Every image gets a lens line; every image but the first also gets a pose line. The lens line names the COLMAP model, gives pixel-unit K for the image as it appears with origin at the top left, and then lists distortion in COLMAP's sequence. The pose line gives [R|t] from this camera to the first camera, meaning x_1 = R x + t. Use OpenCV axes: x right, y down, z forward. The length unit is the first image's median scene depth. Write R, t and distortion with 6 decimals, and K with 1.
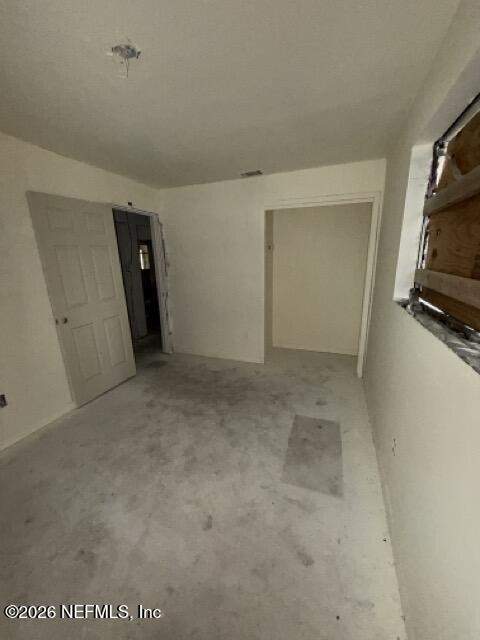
lens RADIAL K [[256.0, 0, 240.7], [0, 256.0, 320.6], [0, 0, 1]] dist [-0.003813, 0.000010]
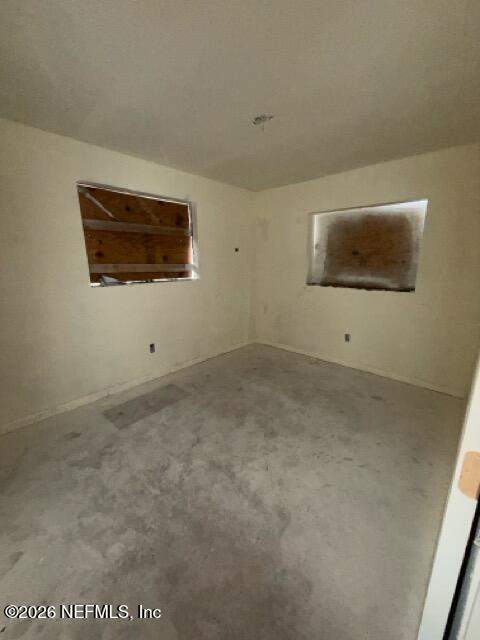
lens RADIAL K [[256.0, 0, 240.6], [0, 256.0, 319.8], [0, 0, 1]] dist [-0.003813, 0.000010]
pose [[-0.928258, -0.064400, 0.366319, -0.465600], [0.108709, 0.894912, 0.432799, -0.307765], [-0.355696, 0.441572, -0.823708, 1.364970]]
